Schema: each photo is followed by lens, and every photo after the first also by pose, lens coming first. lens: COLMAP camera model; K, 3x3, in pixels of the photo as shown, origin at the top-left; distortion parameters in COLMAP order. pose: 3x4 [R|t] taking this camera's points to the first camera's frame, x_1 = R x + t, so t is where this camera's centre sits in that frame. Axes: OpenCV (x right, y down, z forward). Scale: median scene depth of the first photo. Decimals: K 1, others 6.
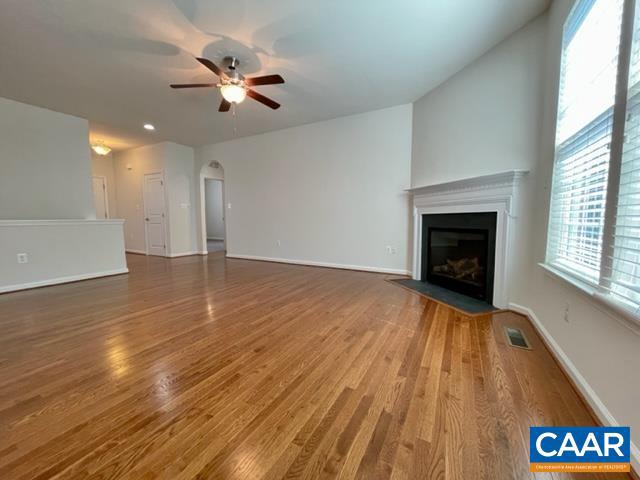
lens RADIAL K [[259.0, 0, 321.2], [0, 259.0, 237.6], [0, 0, 1]] dist [-0.002548, 0.002460]
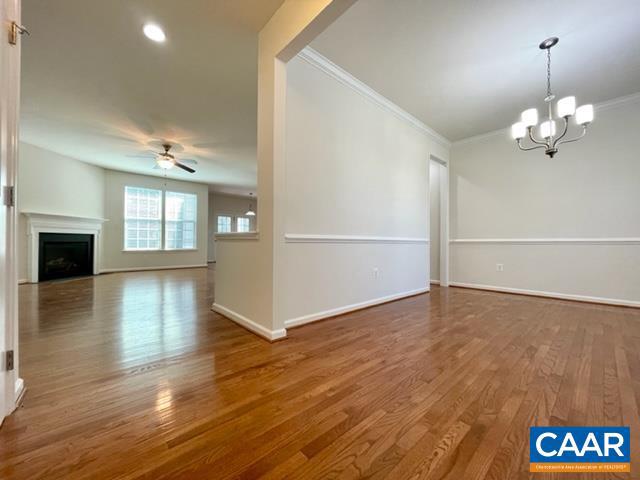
lens RADIAL K [[259.0, 0, 322.2], [0, 259.0, 241.9], [0, 0, 1]] dist [-0.002548, 0.002460]
pose [[-0.941959, -0.000468, 0.335727, -1.629858], [0.023930, 0.997362, 0.068531, -0.109653], [-0.334873, 0.072587, -0.939463, 1.980045]]
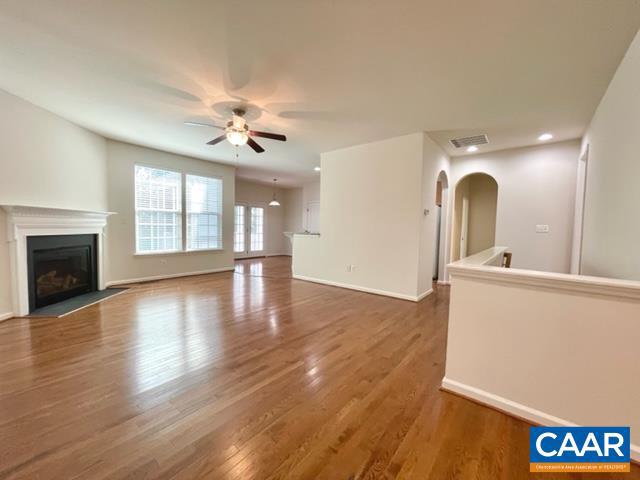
lens RADIAL K [[259.0, 0, 321.8], [0, 259.0, 242.0], [0, 0, 1]] dist [-0.002548, 0.002460]
pose [[-0.980540, -0.025310, 0.194682, -0.817245], [-0.000187, 0.991774, 0.127998, -0.201393], [-0.196321, 0.125470, -0.972479, 1.824931]]
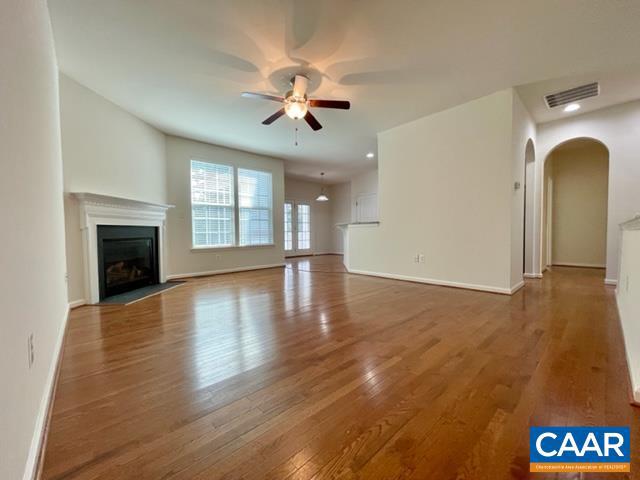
lens RADIAL K [[259.0, 0, 322.2], [0, 259.0, 243.0], [0, 0, 1]] dist [-0.002548, 0.002460]
pose [[-0.942019, 0.001514, 0.335557, -0.681964], [0.040823, 0.993079, 0.110123, -0.105218], [-0.333068, 0.117437, -0.935561, 1.738469]]
